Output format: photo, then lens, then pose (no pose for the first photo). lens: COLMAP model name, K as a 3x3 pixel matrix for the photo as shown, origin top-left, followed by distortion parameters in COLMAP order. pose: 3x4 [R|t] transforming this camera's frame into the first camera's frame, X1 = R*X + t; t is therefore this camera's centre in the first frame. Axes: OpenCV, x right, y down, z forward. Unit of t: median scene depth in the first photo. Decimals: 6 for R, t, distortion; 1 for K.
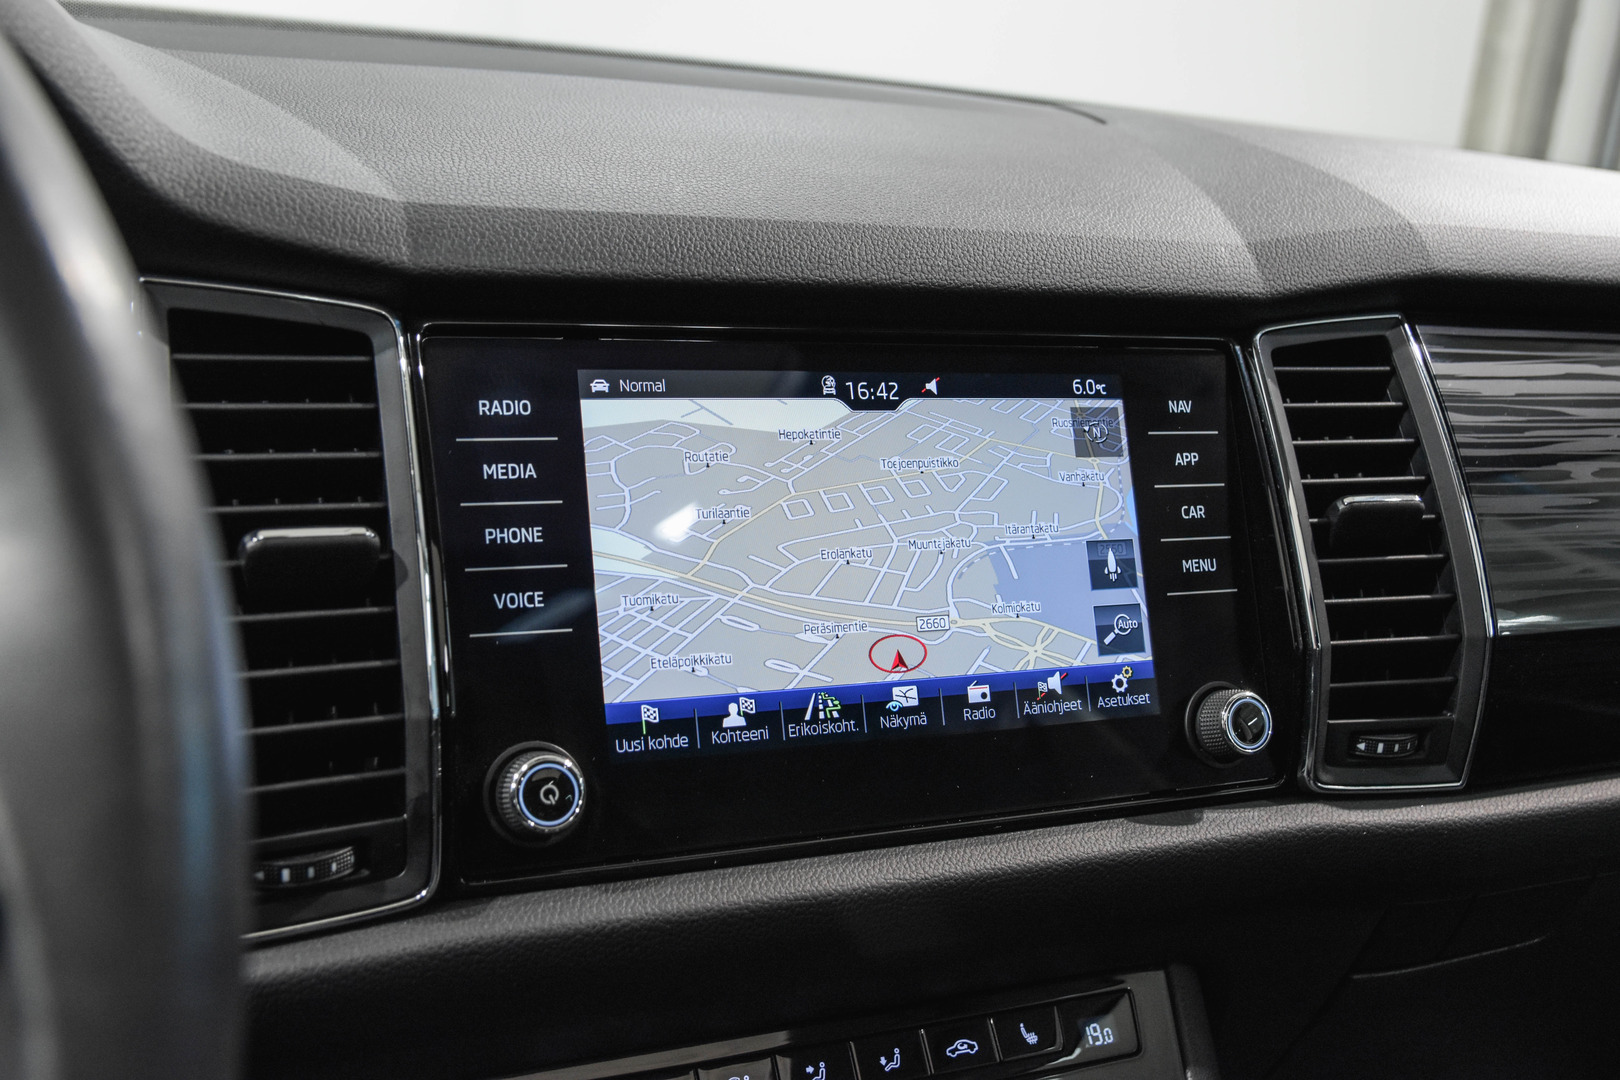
lens RADIAL K [[1775.8, 0, 808.8], [0, 1775.8, 543.5], [0, 0, 1]] dist [-0.035246, 0.000000]
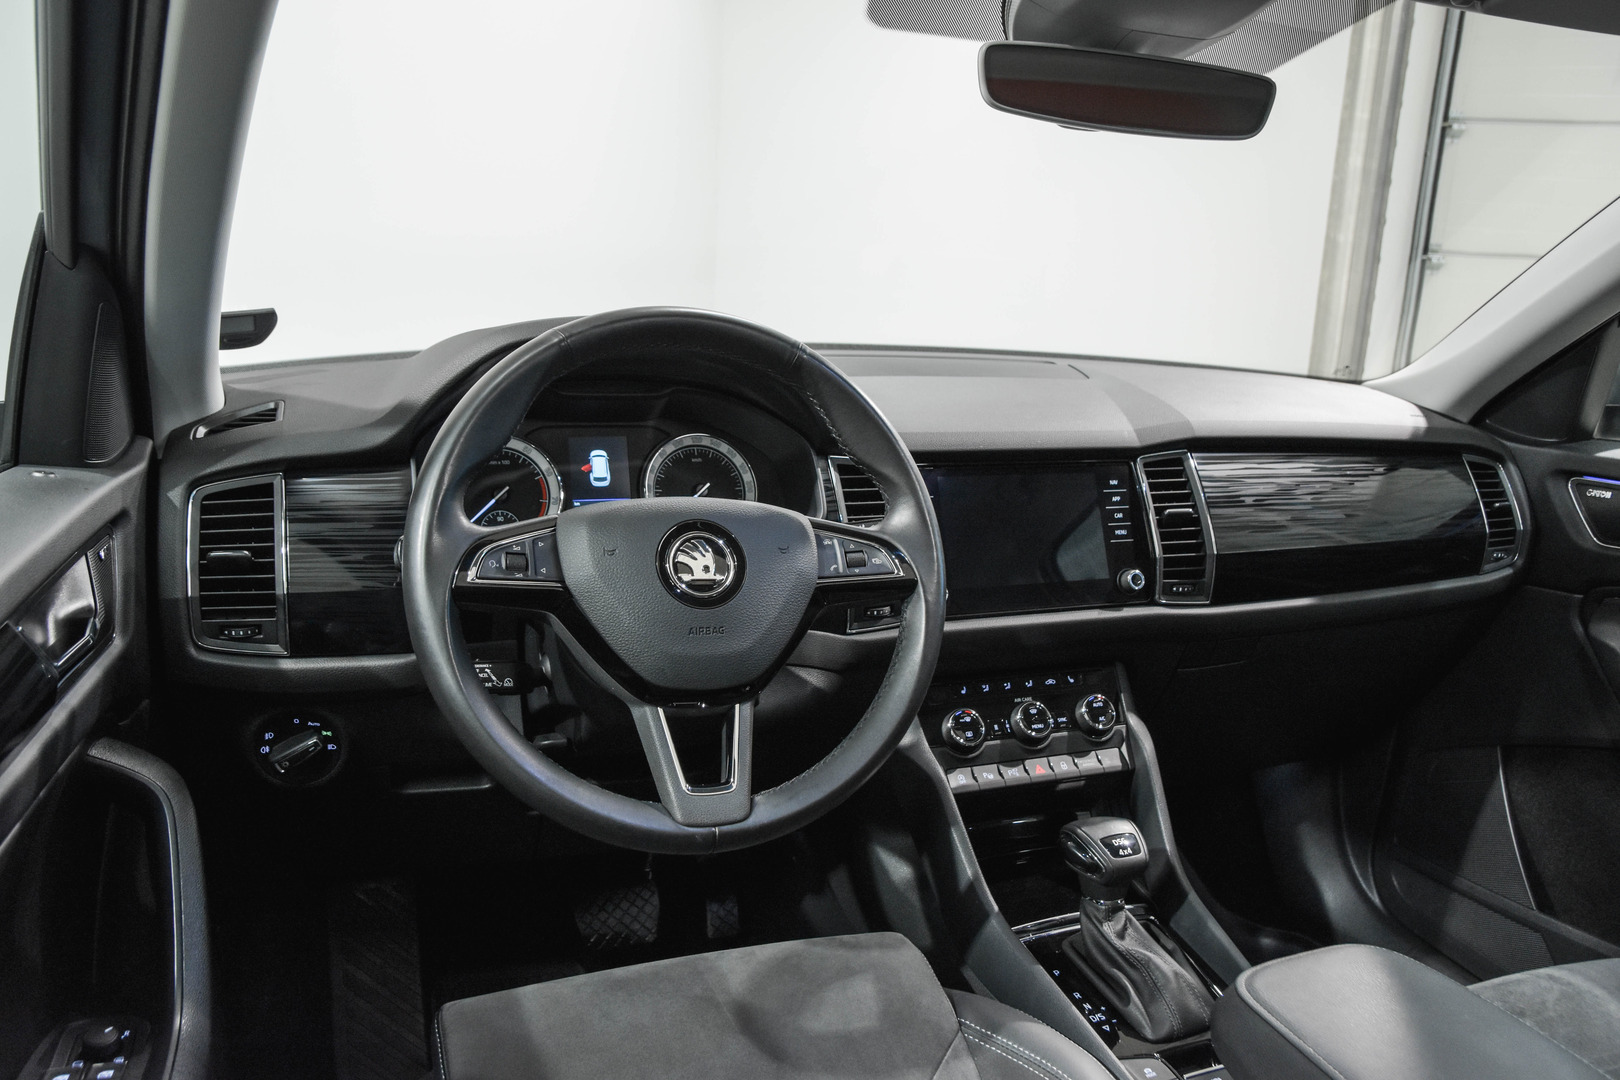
lens RADIAL K [[1206.3, 0, 815.1], [0, 1206.3, 554.6], [0, 0, 1]] dist [-0.113090, 0.009546]
pose [[0.997571, -0.021882, -0.066128, -0.203848], [0.020984, 0.999678, -0.014247, 0.078774], [0.066419, 0.012825, 0.997709, -1.294361]]
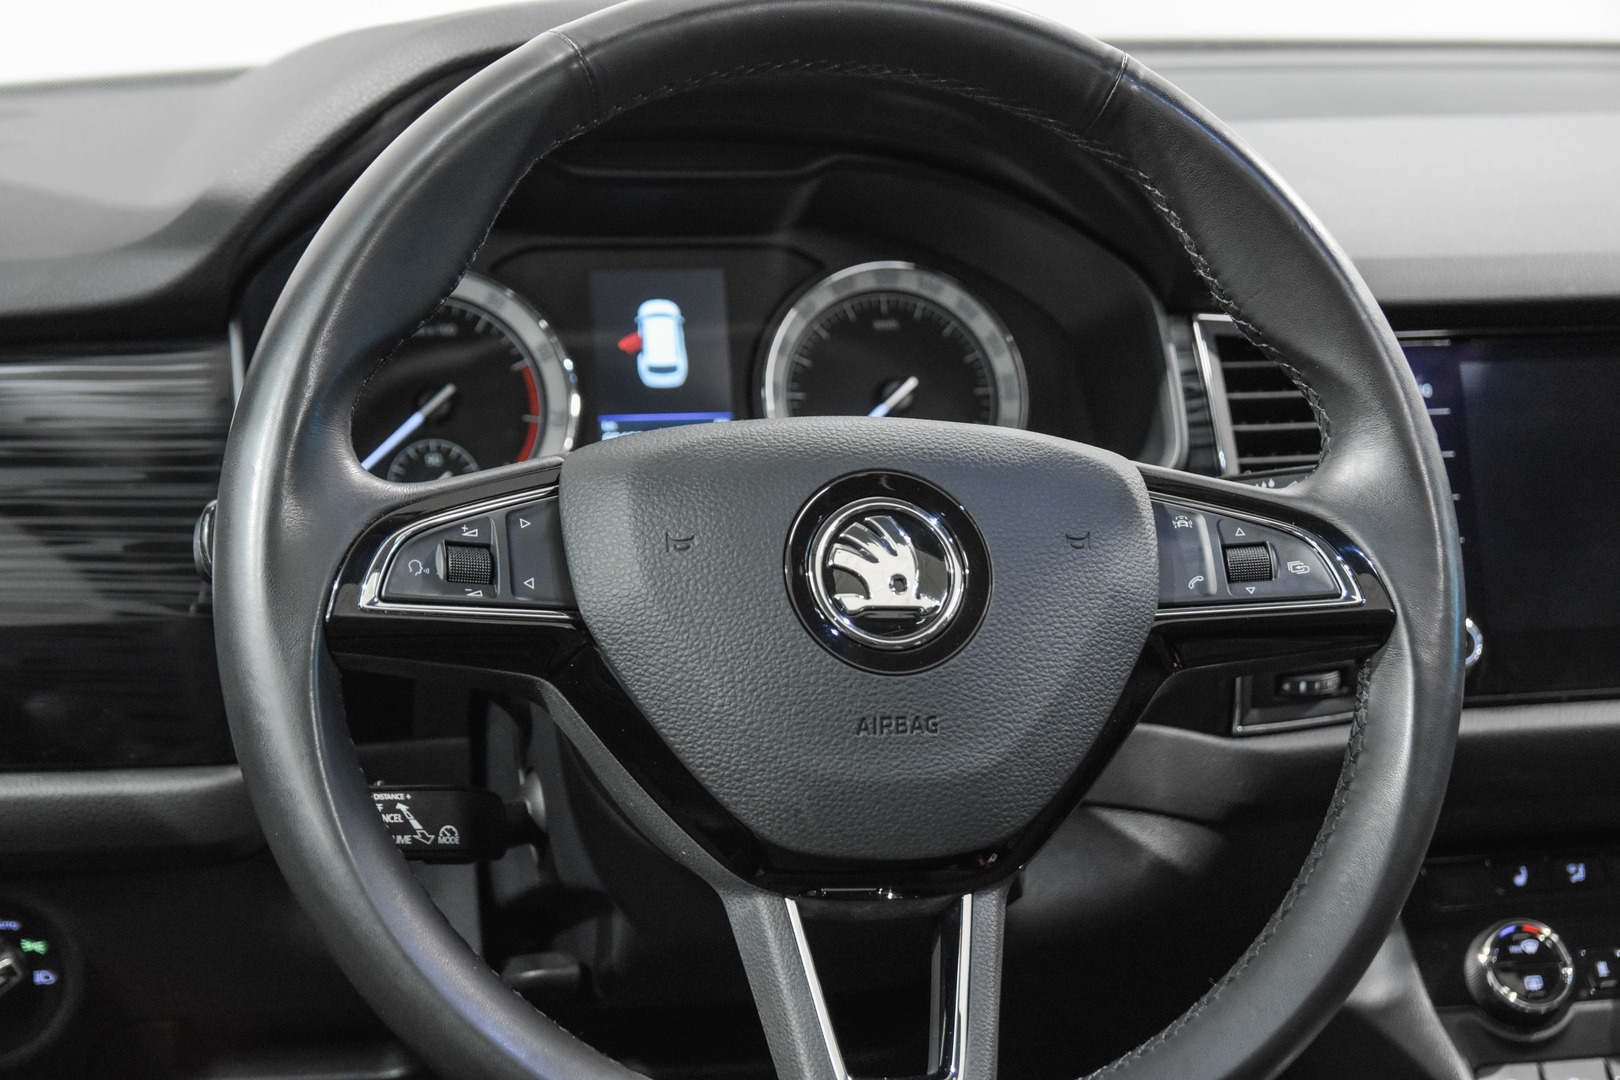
lens RADIAL K [[2901.9, 0, 813.9], [0, 2901.9, 590.2], [0, 0, 1]] dist [0.094500, 0.000000]
pose [[0.981257, -0.009835, -0.192454, -0.179826], [0.010562, 0.999940, 0.002752, 0.071400], [0.192415, -0.004733, 0.981302, -1.364658]]
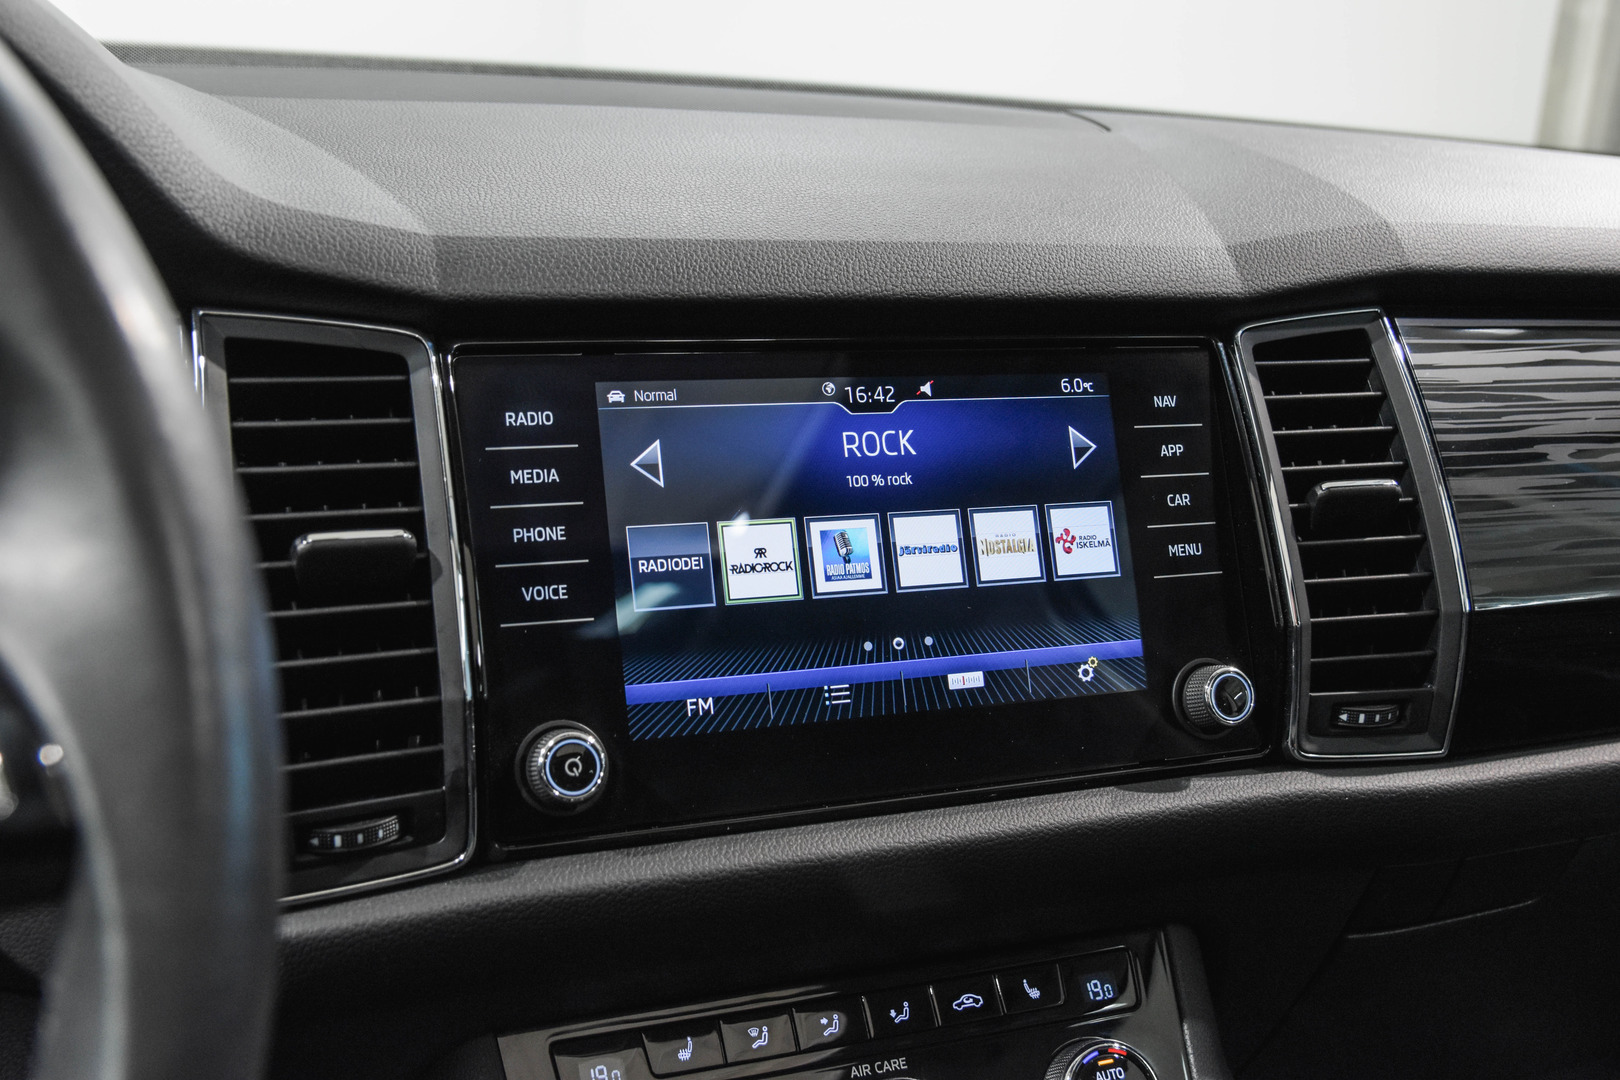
lens RADIAL K [[1775.8, 0, 796.4], [0, 1775.8, 543.9], [0, 0, 1]] dist [-0.035246, 0.000000]
pose [[0.998609, -0.019722, -0.048891, 0.042966], [0.019859, 0.999800, 0.002318, 0.001826], [0.048836, -0.003286, 0.998801, -0.085898]]
